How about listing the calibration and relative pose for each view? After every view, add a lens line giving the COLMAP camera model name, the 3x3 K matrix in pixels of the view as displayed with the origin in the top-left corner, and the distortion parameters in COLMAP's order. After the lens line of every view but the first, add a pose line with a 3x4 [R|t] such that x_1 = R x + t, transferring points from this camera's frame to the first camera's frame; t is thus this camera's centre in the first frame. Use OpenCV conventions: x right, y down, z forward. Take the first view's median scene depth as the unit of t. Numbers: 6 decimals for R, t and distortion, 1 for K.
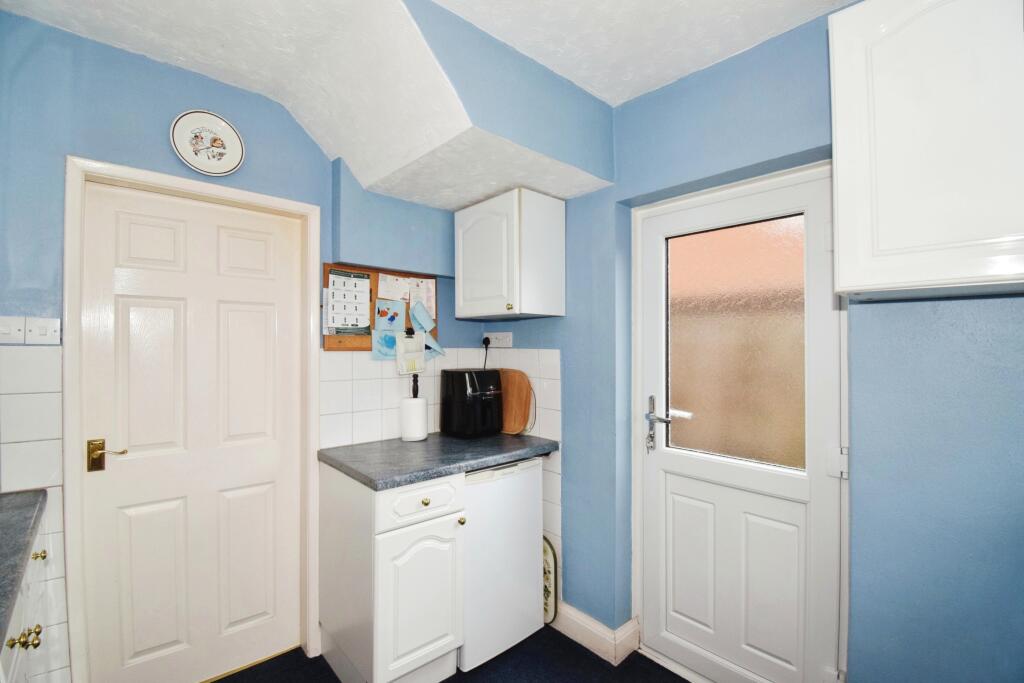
lens RADIAL K [[455.9, 0, 502.3], [0, 455.9, 346.3], [0, 0, 1]] dist [-0.013917, -0.002482]
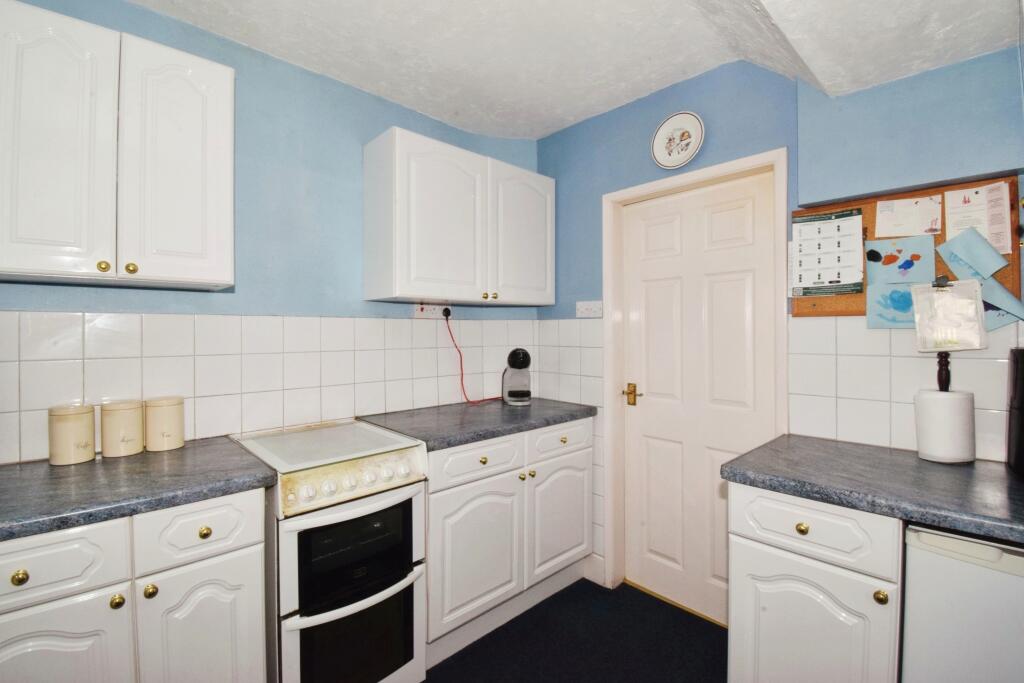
lens RADIAL K [[455.9, 0, 502.8], [0, 455.9, 333.6], [0, 0, 1]] dist [-0.013917, -0.002482]
pose [[0.009000, -0.001005, -0.999959, 0.410755], [0.004757, 0.999988, -0.000963, 0.036656], [0.999948, -0.004748, 0.009005, 0.433062]]
